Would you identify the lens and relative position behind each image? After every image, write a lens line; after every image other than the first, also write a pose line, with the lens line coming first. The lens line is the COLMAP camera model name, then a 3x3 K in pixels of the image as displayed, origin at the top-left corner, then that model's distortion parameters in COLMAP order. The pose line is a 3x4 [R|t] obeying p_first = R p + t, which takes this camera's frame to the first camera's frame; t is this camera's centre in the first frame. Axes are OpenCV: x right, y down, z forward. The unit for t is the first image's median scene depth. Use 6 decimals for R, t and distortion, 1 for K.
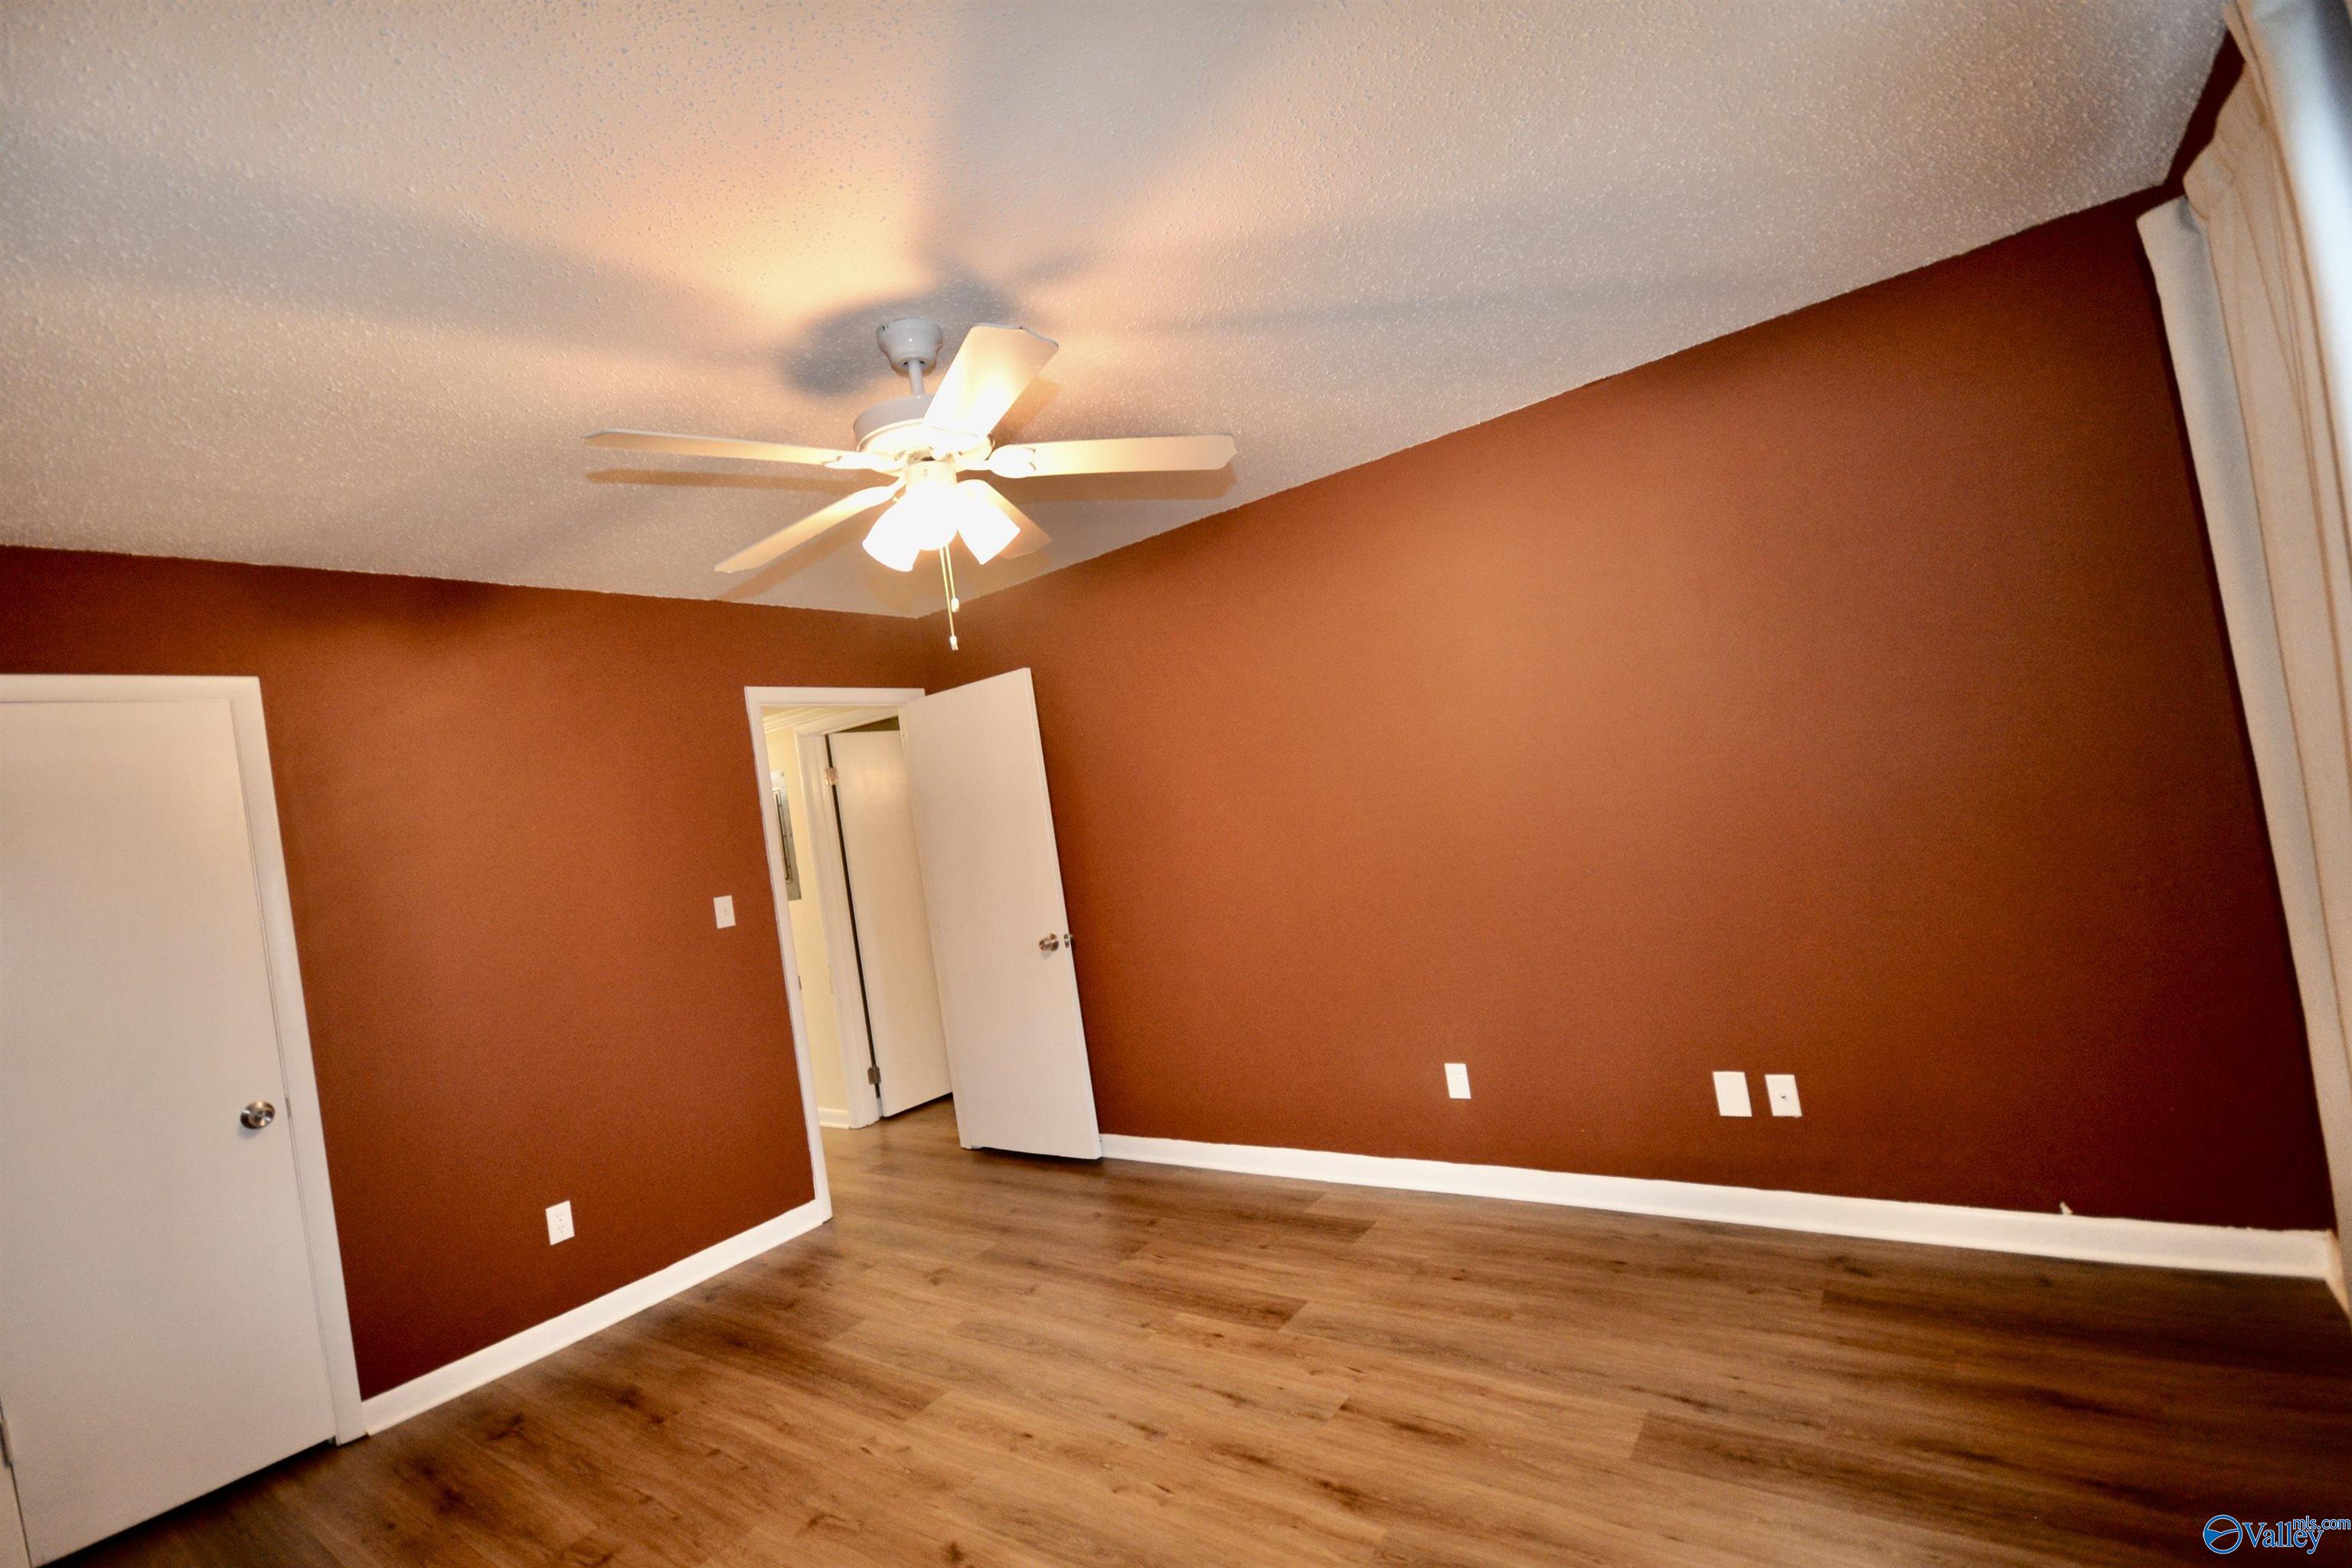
lens RADIAL K [[1031.9, 0, 1176.0], [0, 1031.9, 784.0], [0, 0, 1]] dist [-0.000520, -0.000185]
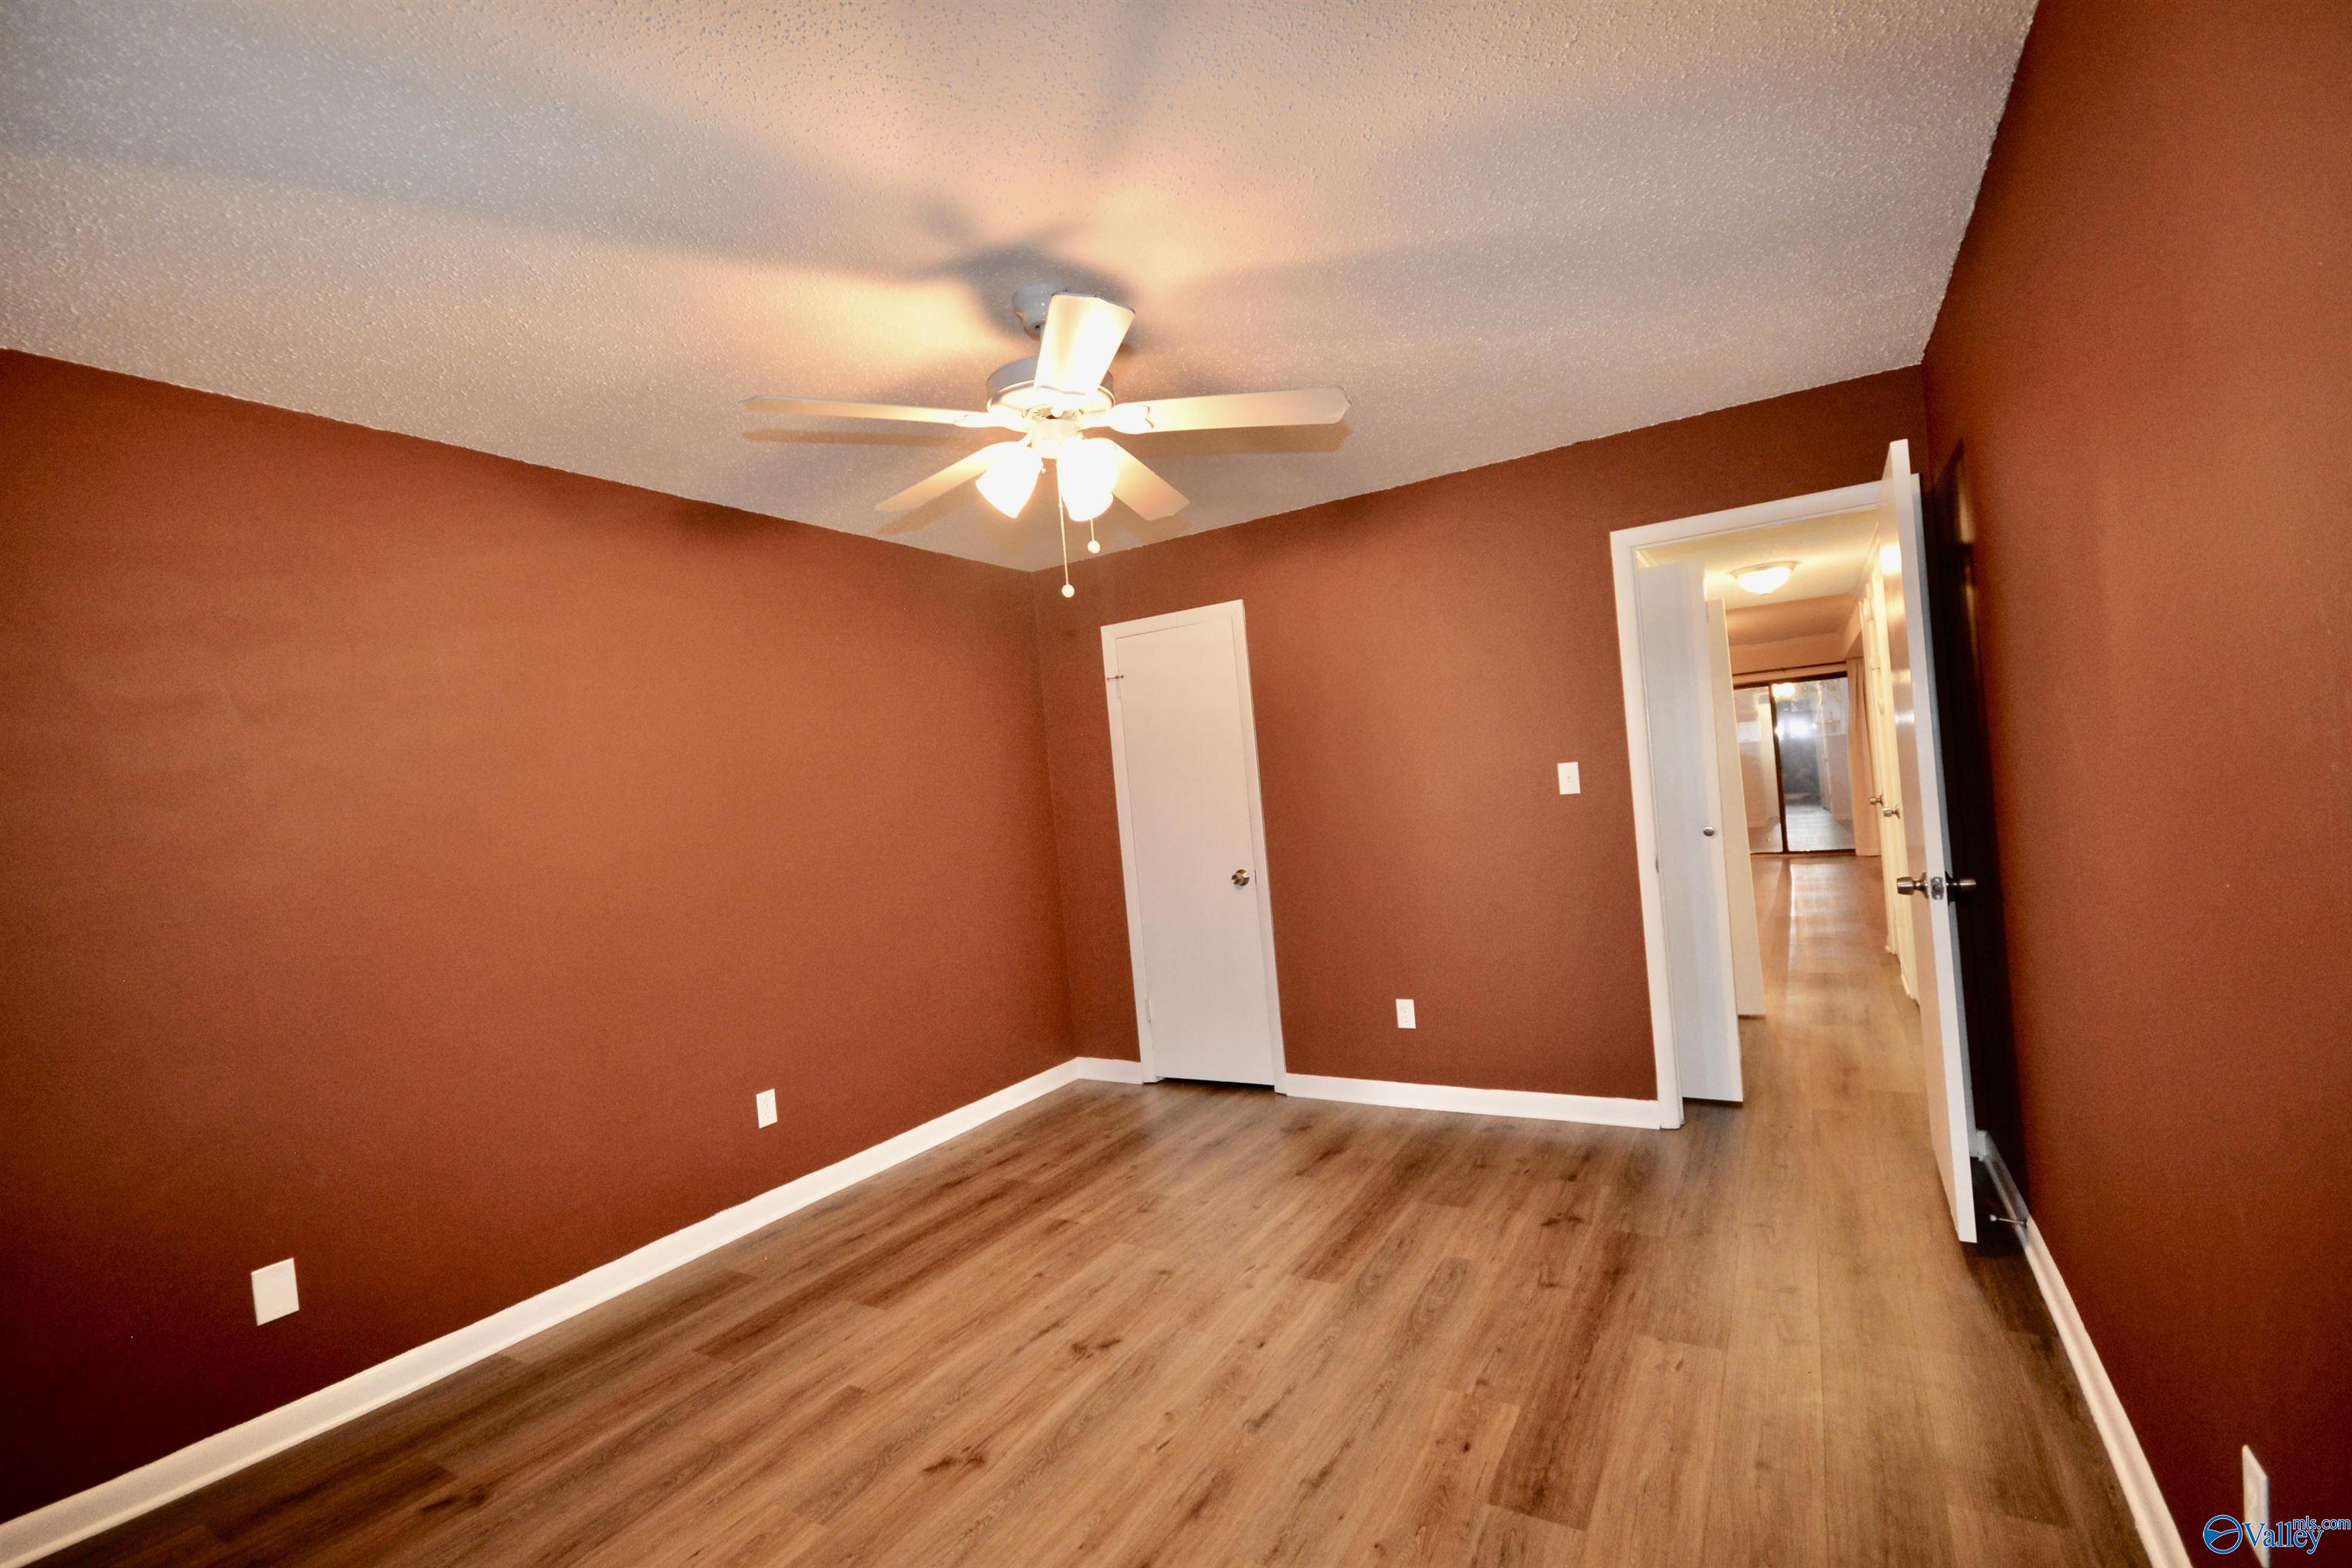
lens RADIAL K [[1031.9, 0, 1176.0], [0, 1031.9, 784.0], [0, 0, 1]] dist [-0.000520, -0.000185]
pose [[0.094436, 0.127003, -0.987397, 0.680084], [0.097755, 0.985853, 0.136154, -0.054562], [0.990720, -0.109381, 0.080685, 0.772779]]
